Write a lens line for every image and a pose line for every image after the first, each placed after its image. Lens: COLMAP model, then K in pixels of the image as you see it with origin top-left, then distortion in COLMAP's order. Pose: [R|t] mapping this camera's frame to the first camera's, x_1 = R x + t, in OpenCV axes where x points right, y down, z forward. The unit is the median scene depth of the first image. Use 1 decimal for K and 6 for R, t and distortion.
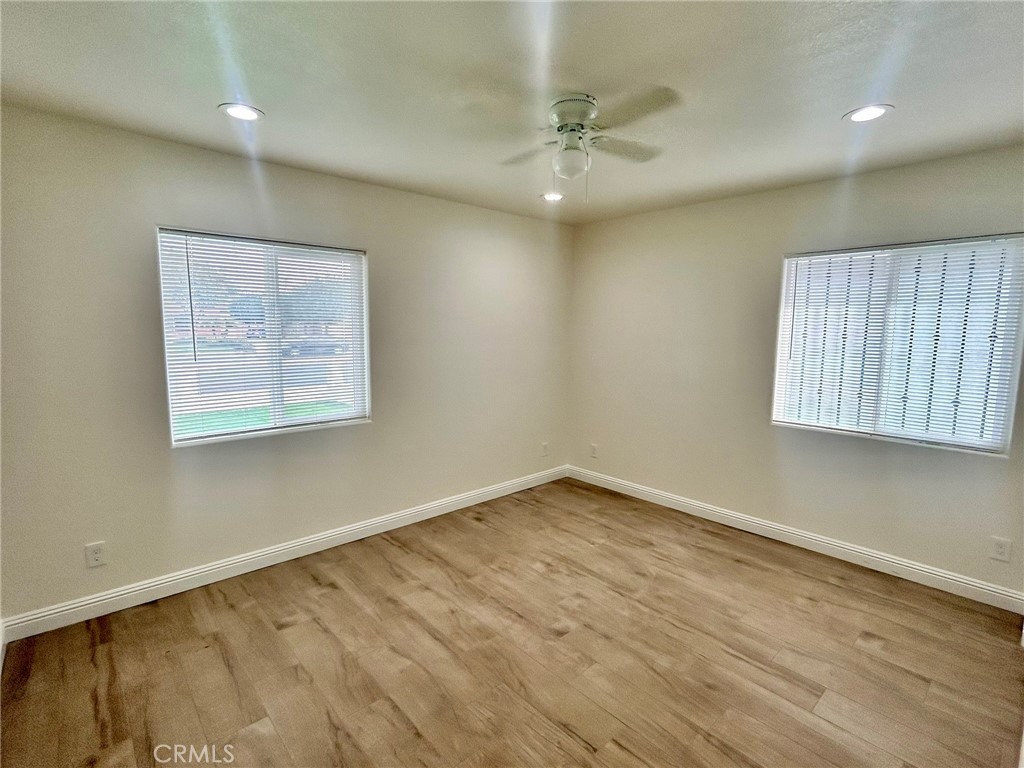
lens RADIAL K [[493.3, 0, 510.4], [0, 493.3, 383.7], [0, 0, 1]] dist [0.000965, 0.000410]
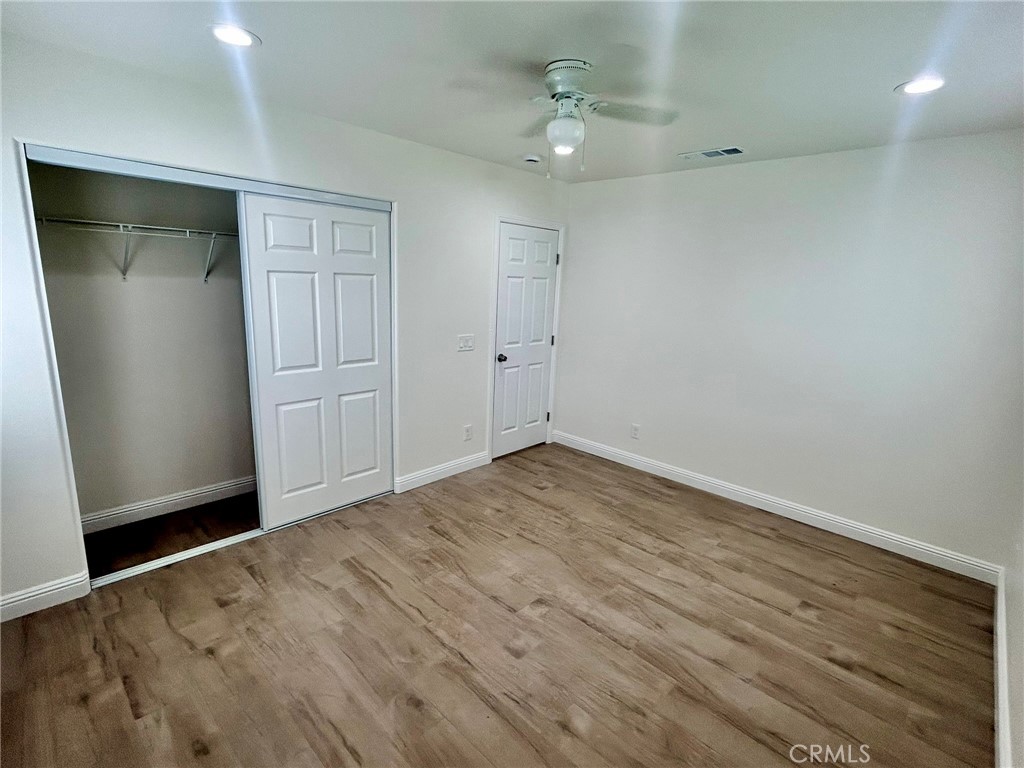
lens RADIAL K [[493.3, 0, 510.4], [0, 493.3, 383.7], [0, 0, 1]] dist [0.000965, 0.000410]
pose [[-0.996555, -0.033720, -0.075773, 0.224258], [-0.056394, 0.945410, 0.320968, -0.218422], [0.060813, 0.324135, -0.944054, 1.606769]]
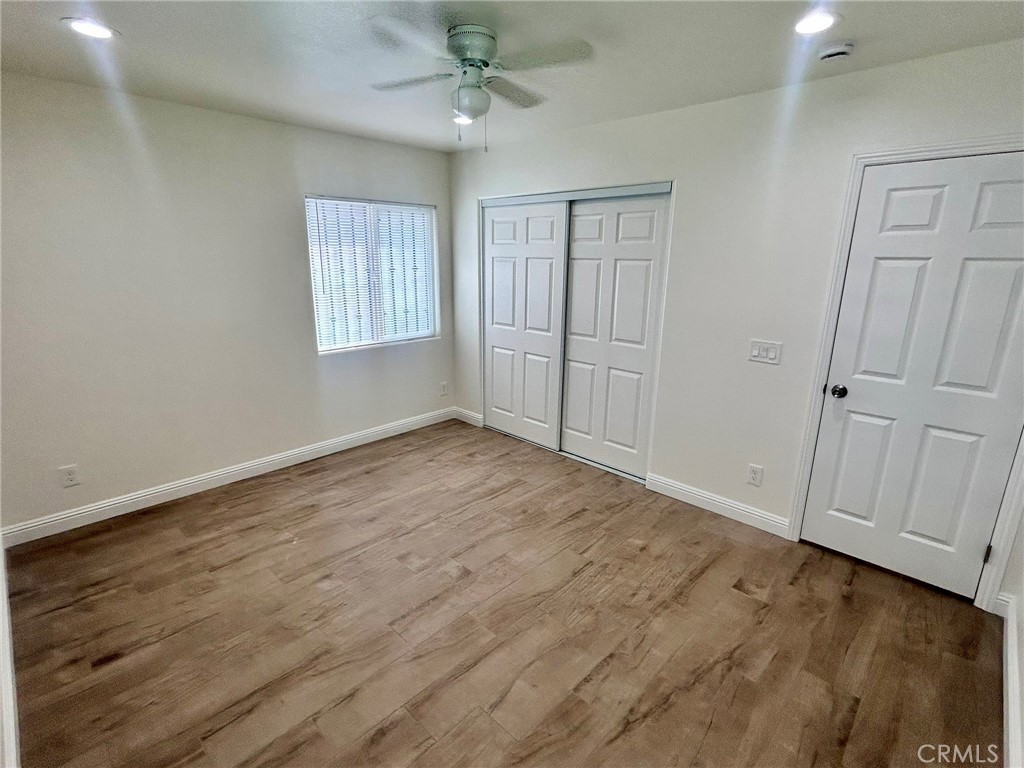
lens RADIAL K [[493.3, 0, 510.4], [0, 493.3, 383.7], [0, 0, 1]] dist [0.000965, 0.000410]
pose [[-0.061070, -0.264394, 0.962479, -0.721382], [0.106513, 0.957047, 0.269660, -0.136580], [-0.992434, 0.118985, -0.030285, 0.787361]]
